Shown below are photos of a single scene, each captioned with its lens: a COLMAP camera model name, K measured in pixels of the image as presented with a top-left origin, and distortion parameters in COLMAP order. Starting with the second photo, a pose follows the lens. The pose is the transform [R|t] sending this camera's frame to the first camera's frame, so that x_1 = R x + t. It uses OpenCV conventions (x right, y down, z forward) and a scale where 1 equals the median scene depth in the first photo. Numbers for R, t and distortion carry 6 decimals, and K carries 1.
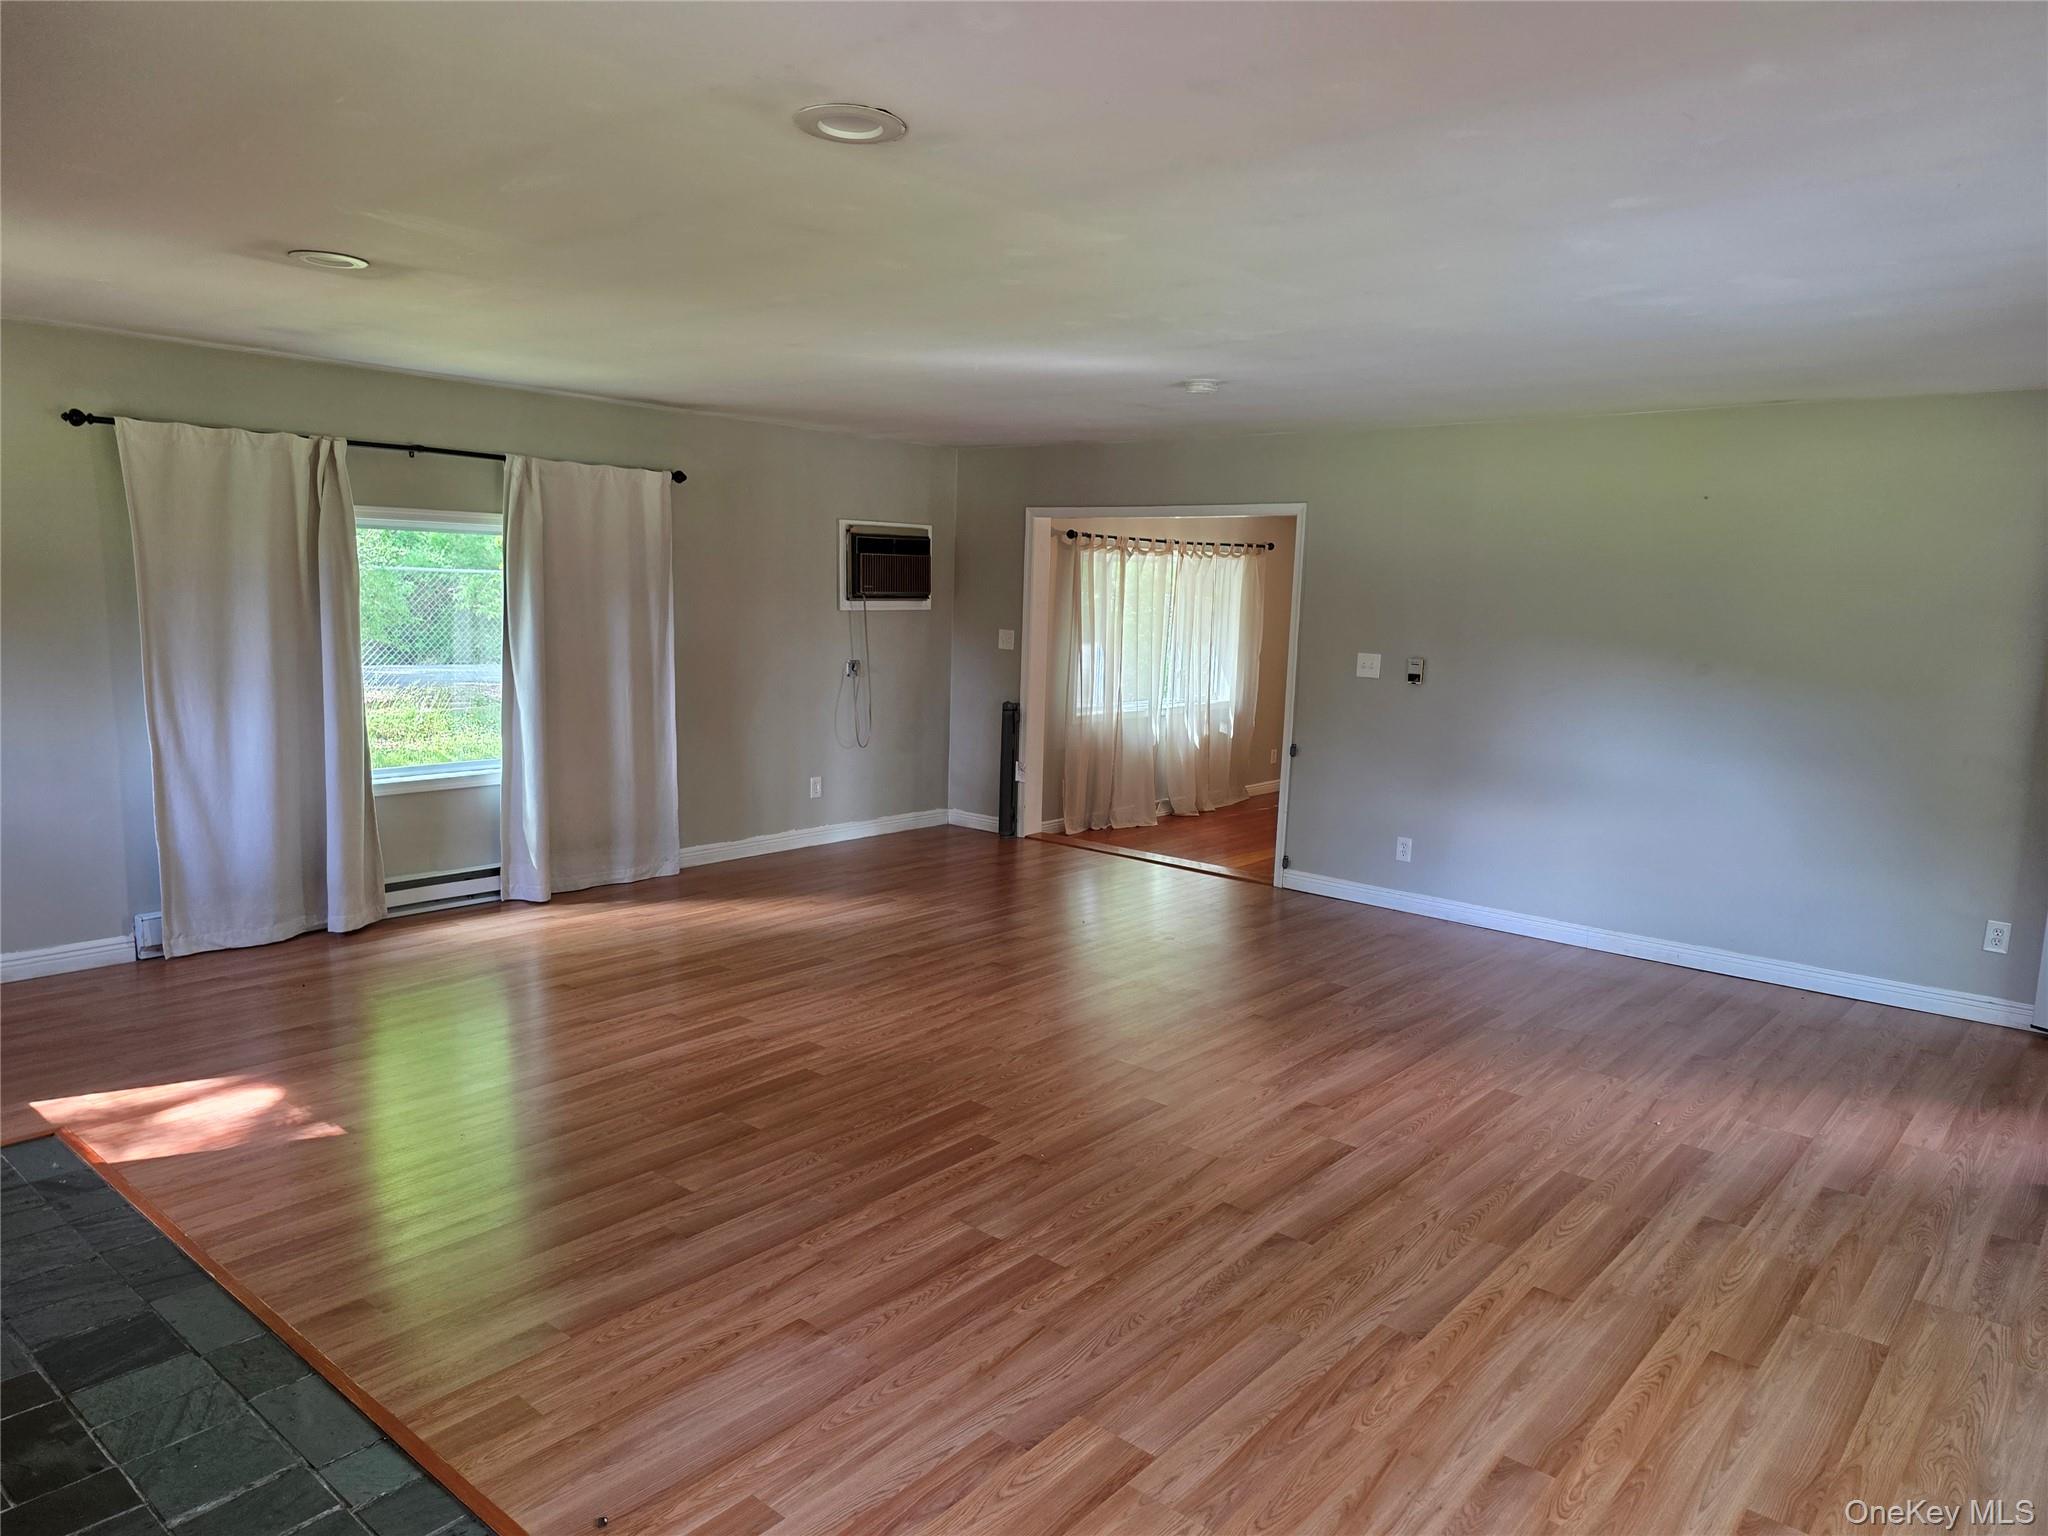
lens RADIAL K [[1366.9, 0, 1020.6], [0, 1366.9, 766.4], [0, 0, 1]] dist [0.049284, -0.017343]
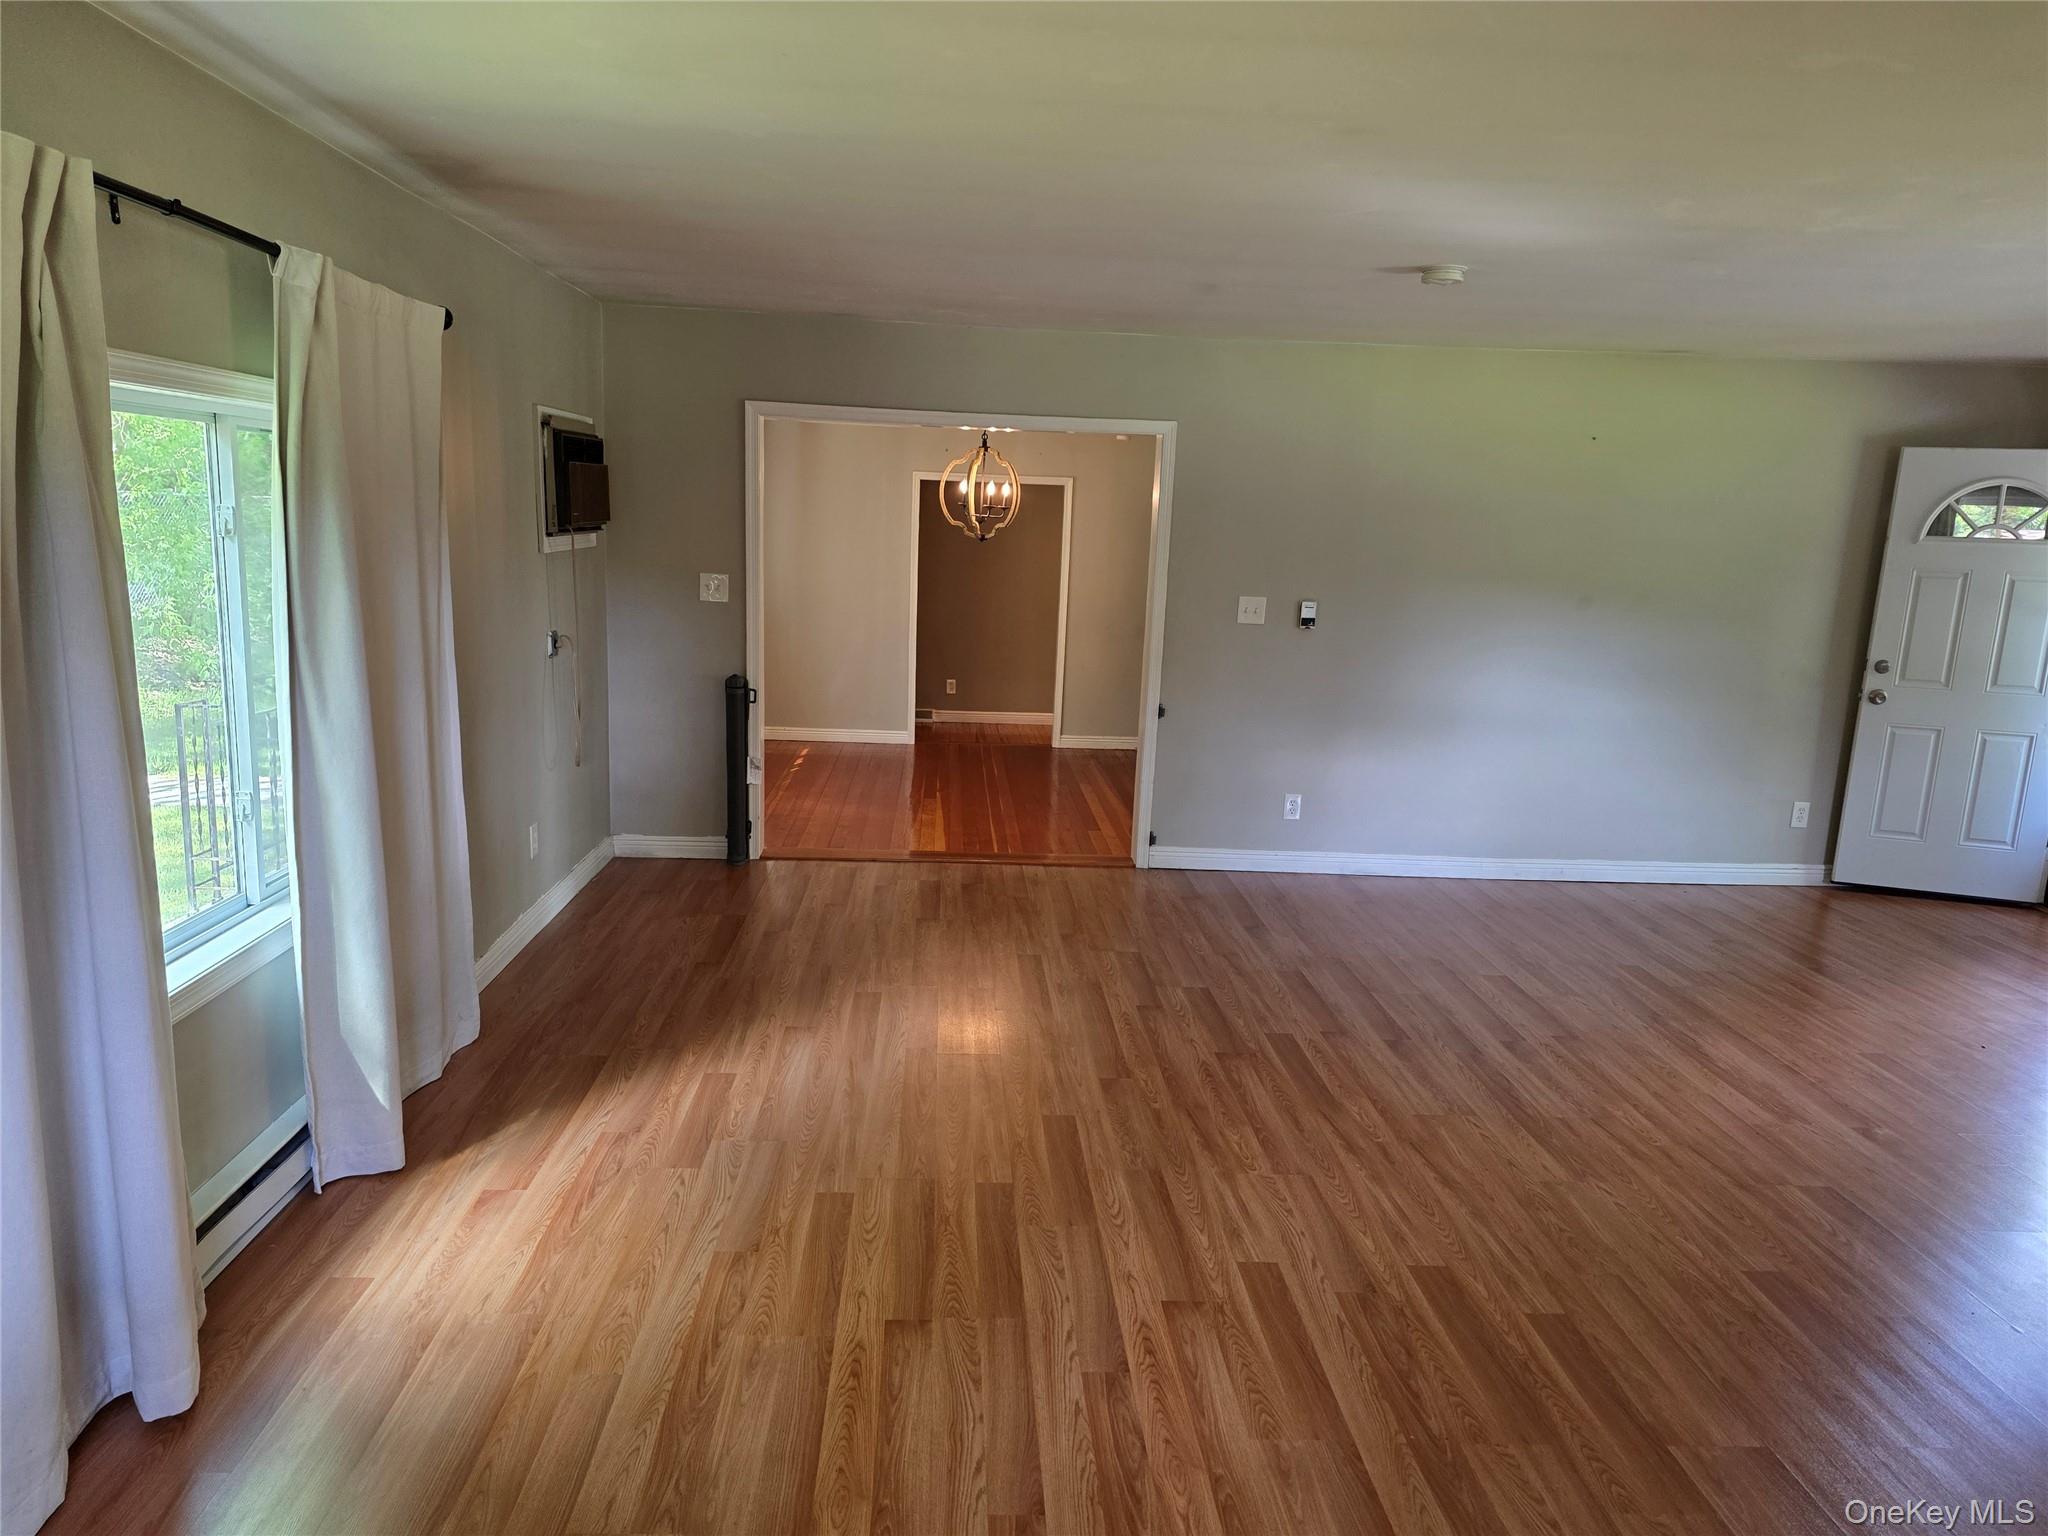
lens RADIAL K [[1366.9, 0, 1022.8], [0, 1366.9, 772.5], [0, 0, 1]] dist [0.049284, -0.017343]
pose [[0.721763, -0.131690, 0.679497, -0.606884], [0.076312, 0.990888, 0.110981, -0.100560], [-0.687921, -0.028248, 0.725236, 0.575339]]
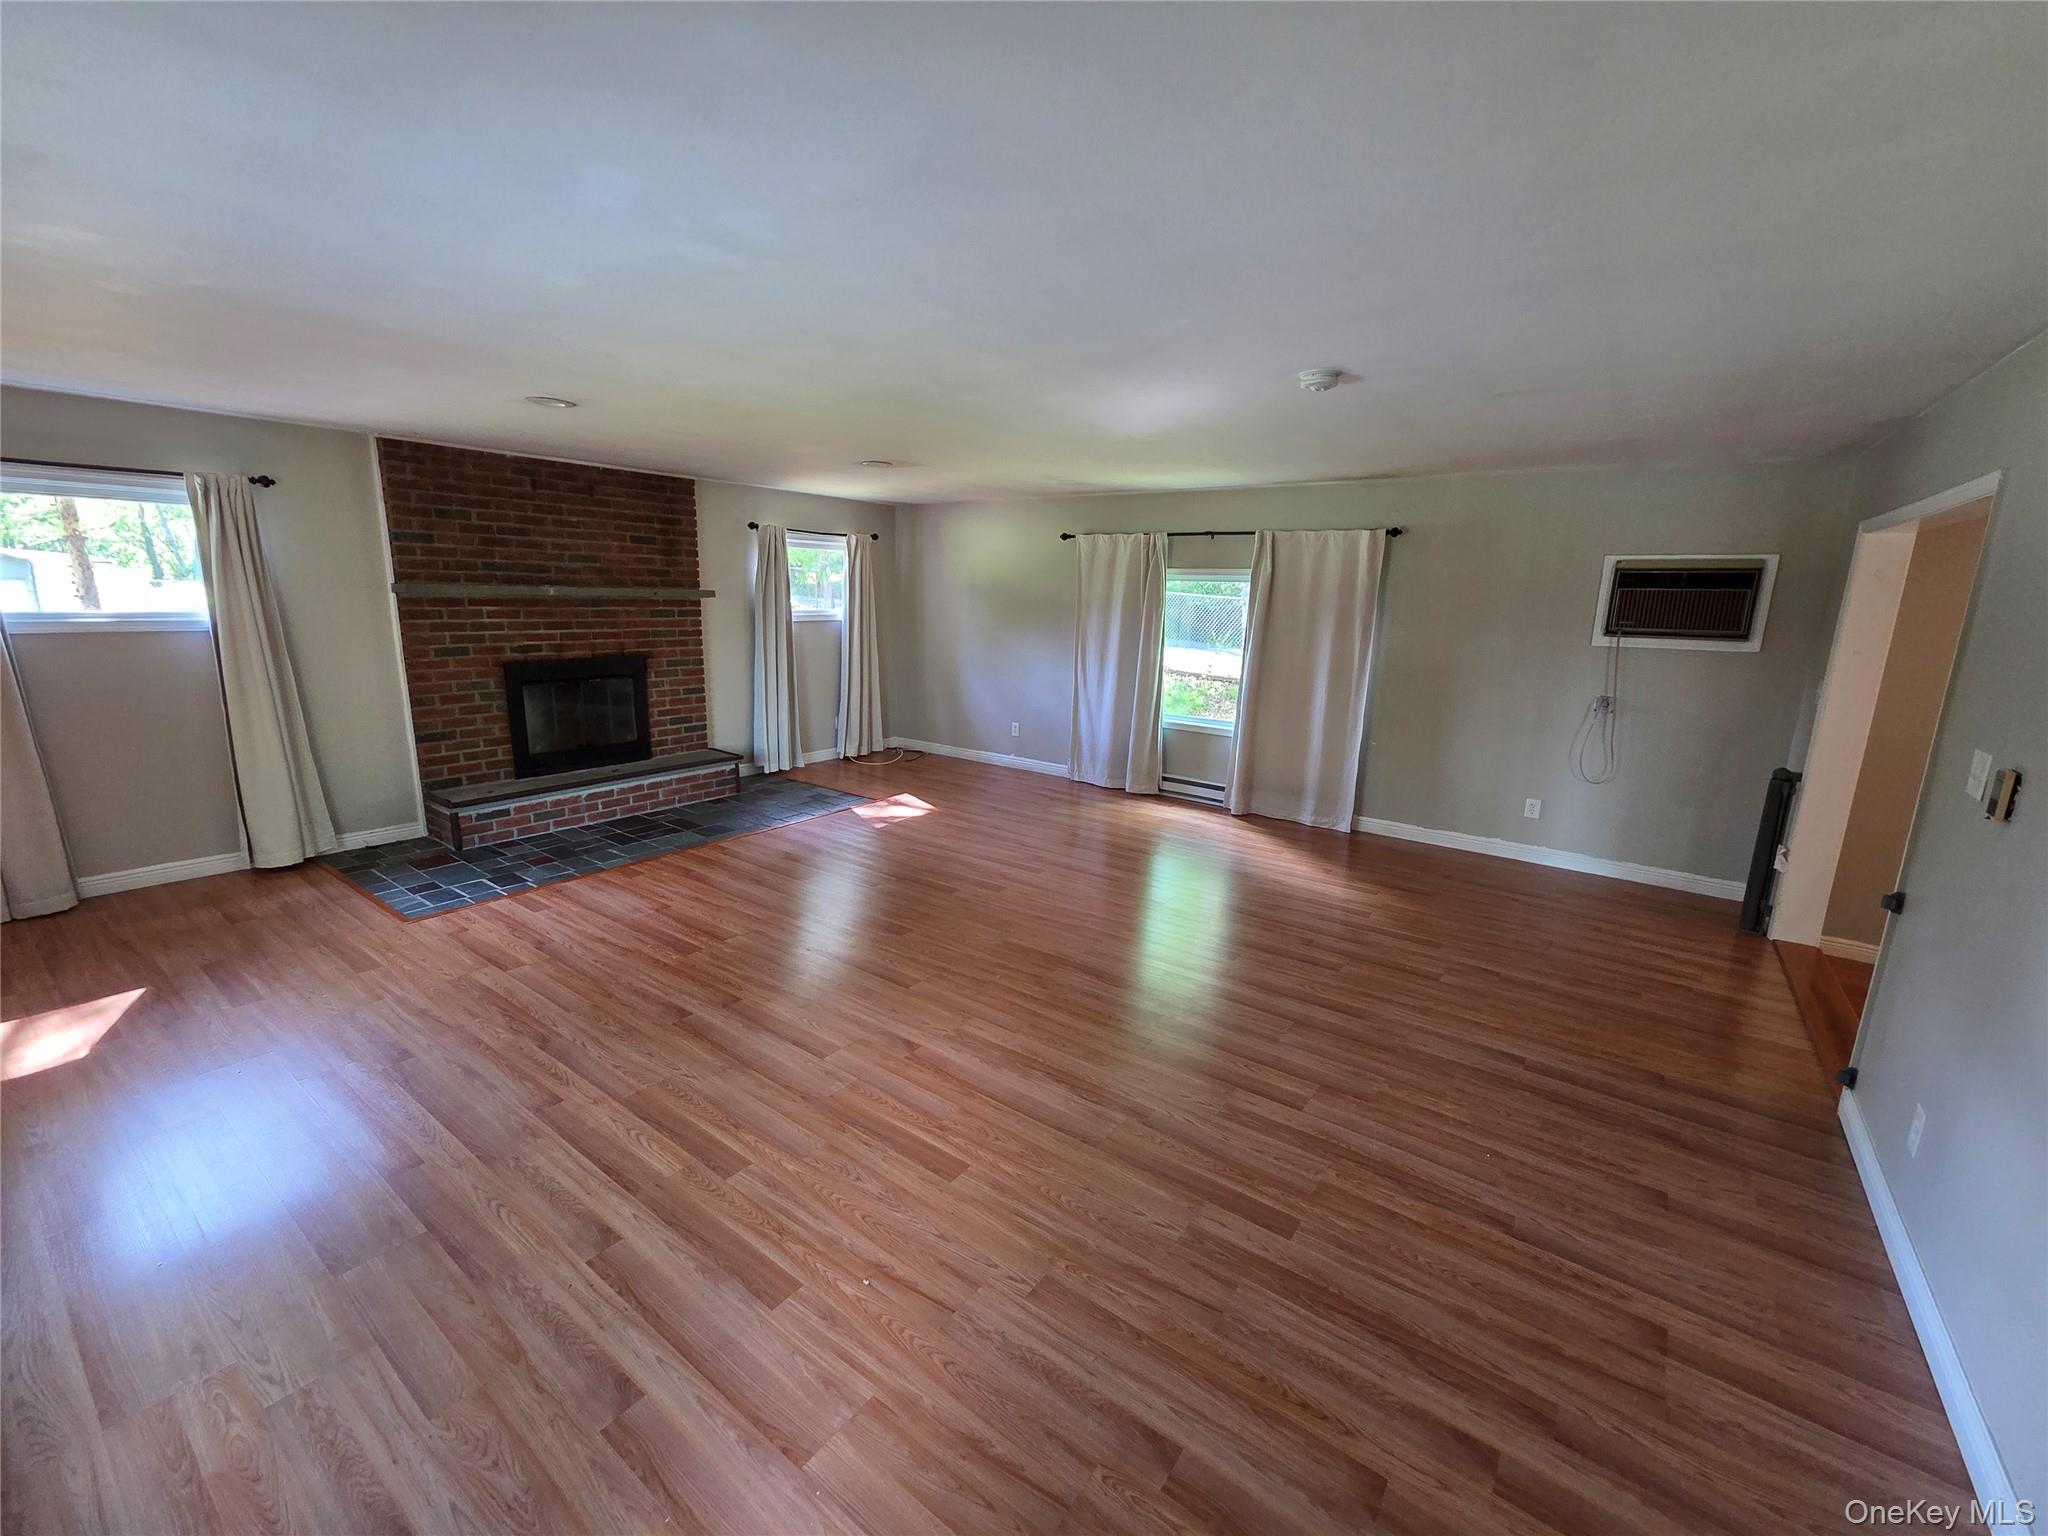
lens RADIAL K [[835.5, 0, 1016.9], [0, 835.5, 766.4], [0, 0, 1]] dist [0.008035, 0.000436]
pose [[0.072531, 0.177658, -0.981416, 0.683792], [-0.162139, 0.973018, 0.164156, -0.087618], [0.984099, 0.147219, 0.099379, 0.777861]]
